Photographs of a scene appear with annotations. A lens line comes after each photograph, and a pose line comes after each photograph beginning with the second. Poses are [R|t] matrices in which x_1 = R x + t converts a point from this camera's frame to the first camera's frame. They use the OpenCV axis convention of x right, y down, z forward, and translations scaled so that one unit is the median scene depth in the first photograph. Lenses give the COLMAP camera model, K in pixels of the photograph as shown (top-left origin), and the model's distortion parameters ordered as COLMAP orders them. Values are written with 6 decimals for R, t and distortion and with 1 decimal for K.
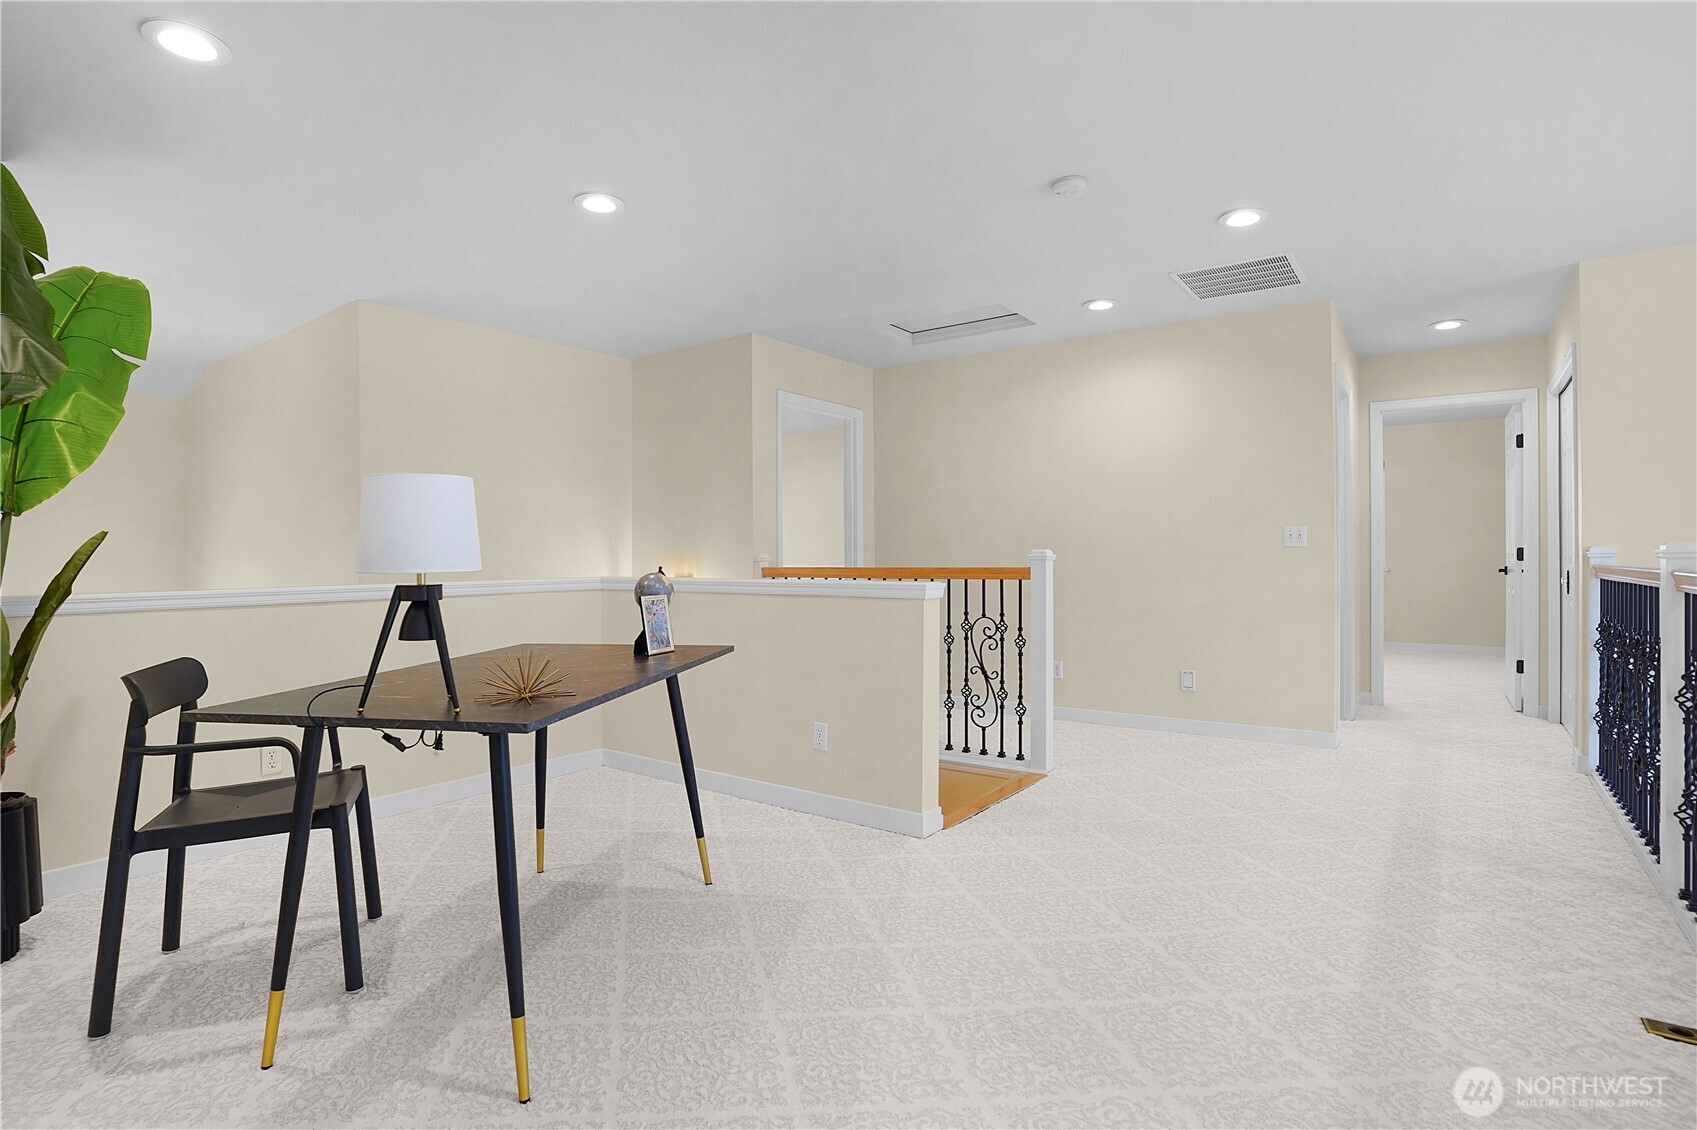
lens RADIAL K [[847.1, 0, 847.5], [0, 847.1, 557.9], [0, 0, 1]] dist [-0.039670, 0.005993]
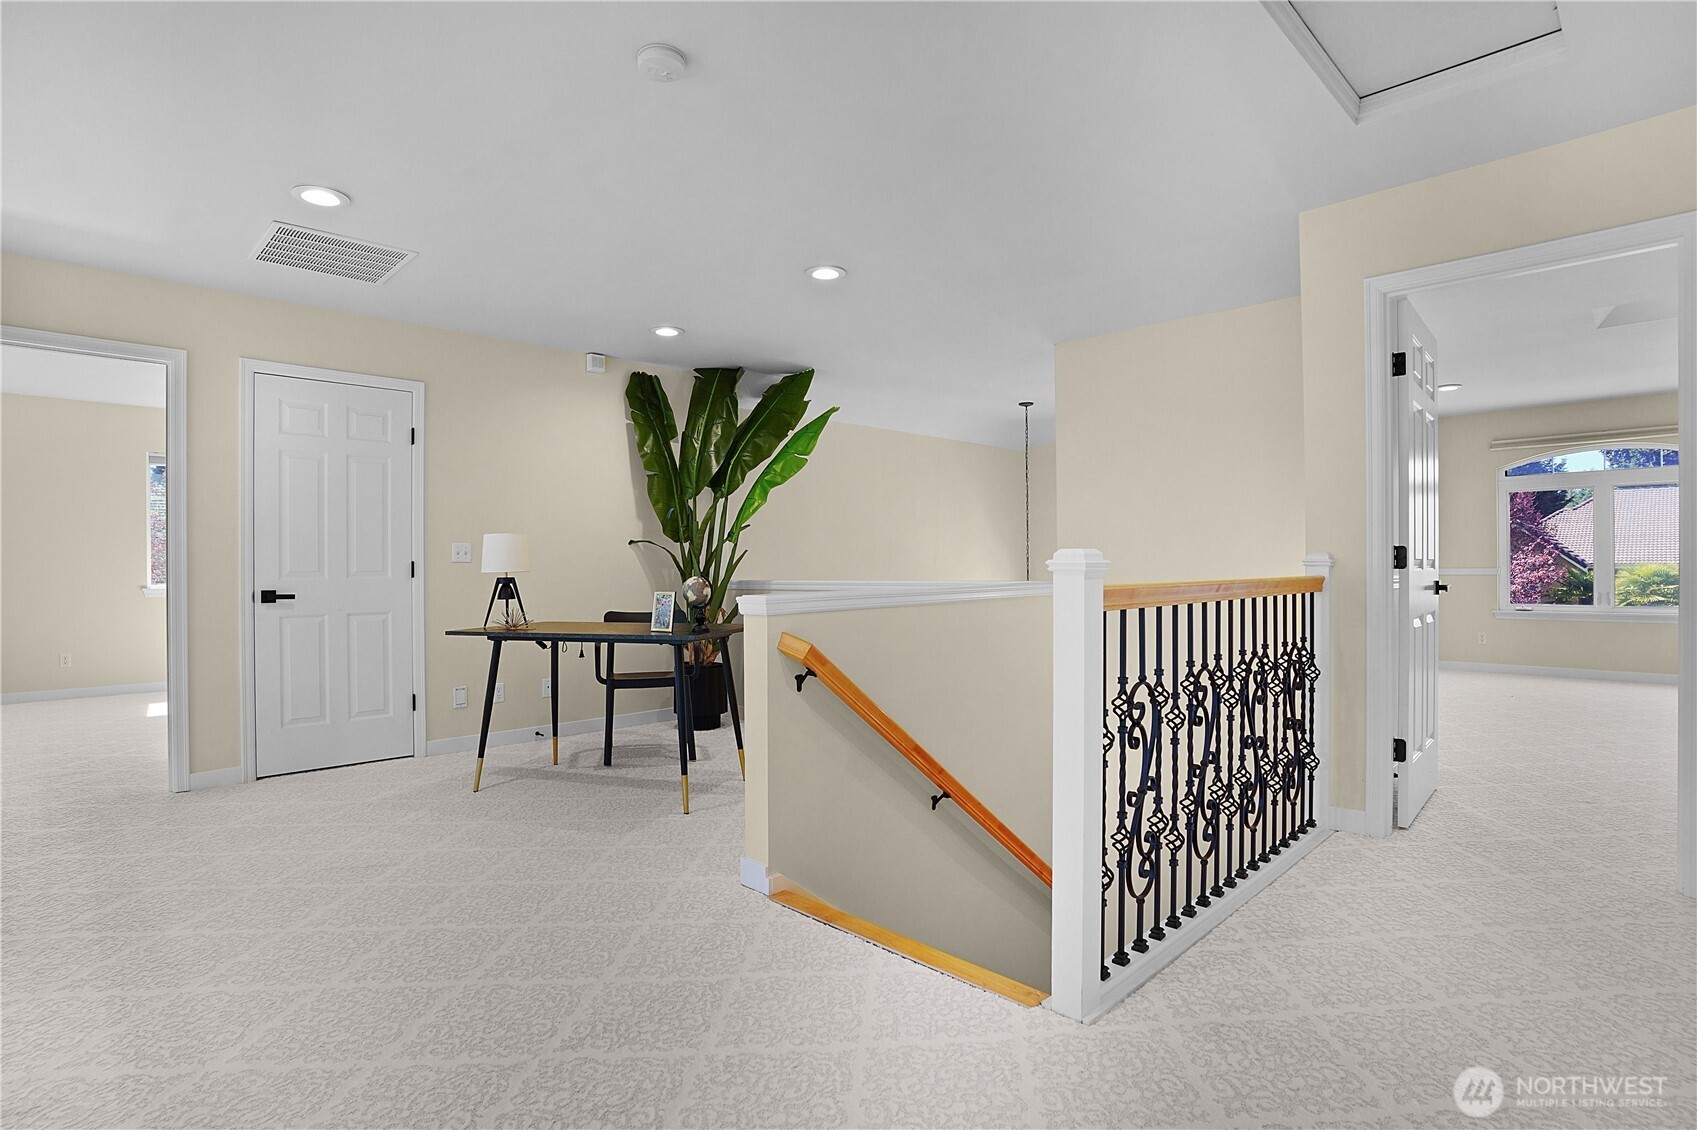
lens RADIAL K [[847.1, 0, 848.7], [0, 847.1, 574.2], [0, 0, 1]] dist [-0.039670, 0.005993]
pose [[-0.158600, 0.017075, -0.987195, 1.467102], [0.009897, 0.999828, 0.015703, -0.005496], [0.987293, -0.007280, -0.158742, 1.959349]]
